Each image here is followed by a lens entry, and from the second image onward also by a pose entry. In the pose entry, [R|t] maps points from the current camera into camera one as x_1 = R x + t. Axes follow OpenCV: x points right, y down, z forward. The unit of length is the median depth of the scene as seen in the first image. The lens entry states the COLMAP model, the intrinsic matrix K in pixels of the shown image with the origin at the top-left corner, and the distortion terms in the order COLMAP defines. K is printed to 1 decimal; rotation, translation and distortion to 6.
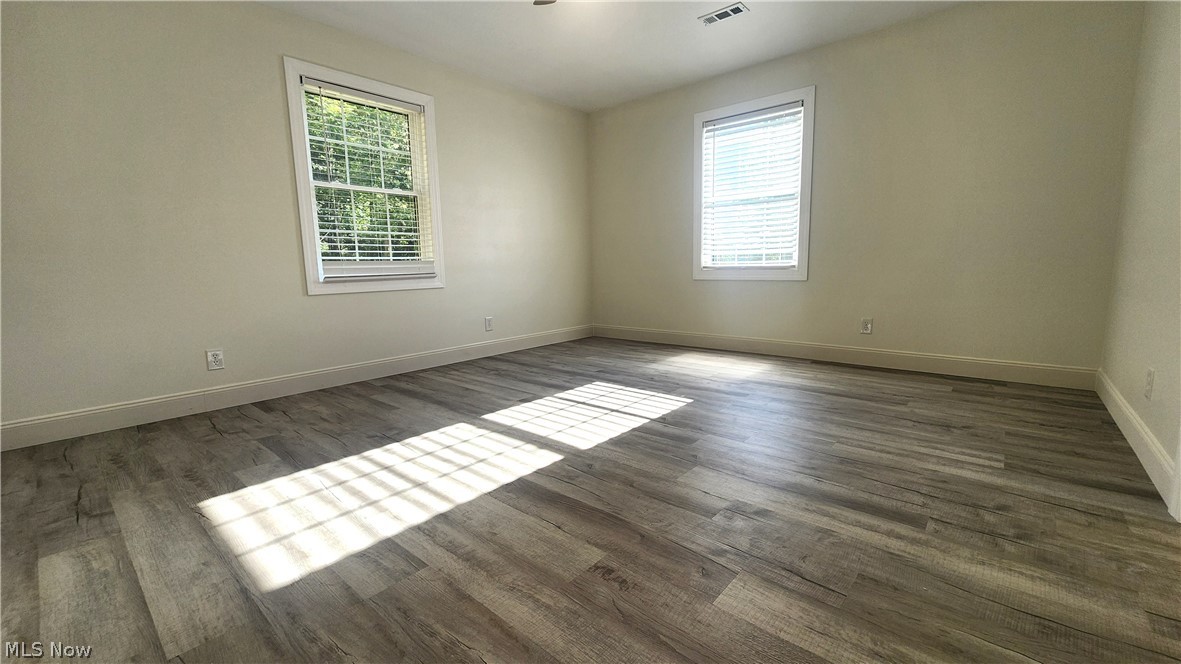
lens RADIAL K [[480.7, 0, 591.3], [0, 480.7, 331.4], [0, 0, 1]] dist [0.000869, -0.001480]
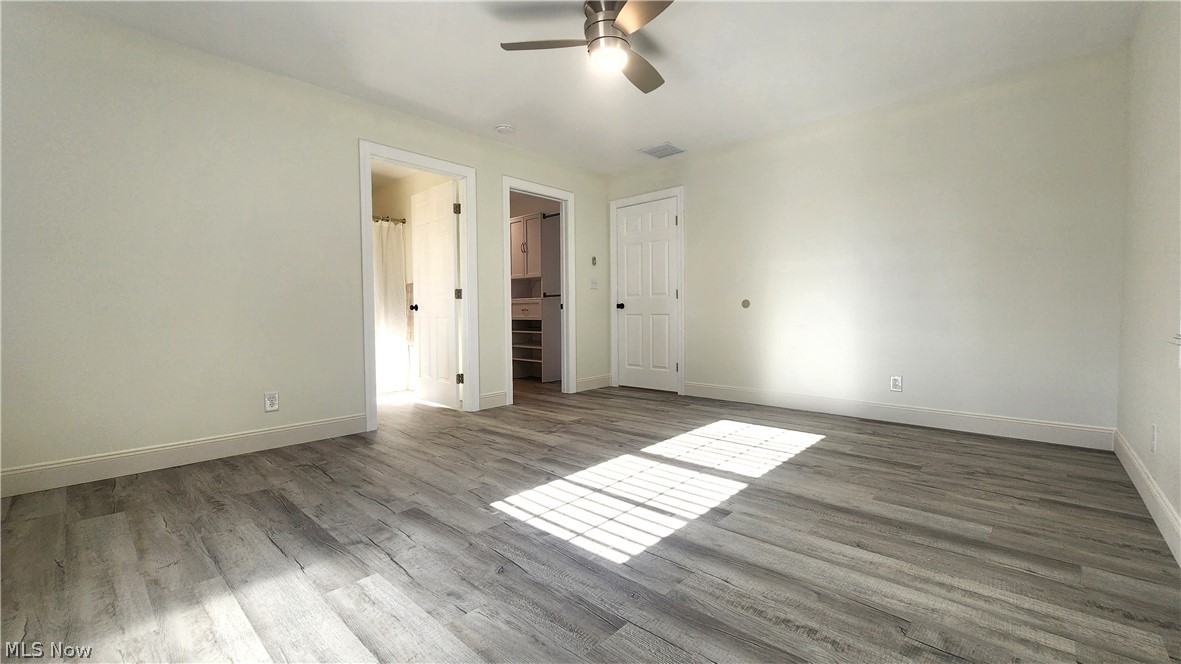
lens RADIAL K [[480.7, 0, 588.7], [0, 480.7, 330.1], [0, 0, 1]] dist [0.000869, -0.001480]
pose [[-0.998915, 0.026261, 0.038448, 0.023673], [0.032770, 0.983142, 0.179882, -0.273152], [-0.033076, 0.180947, -0.982937, 1.800118]]
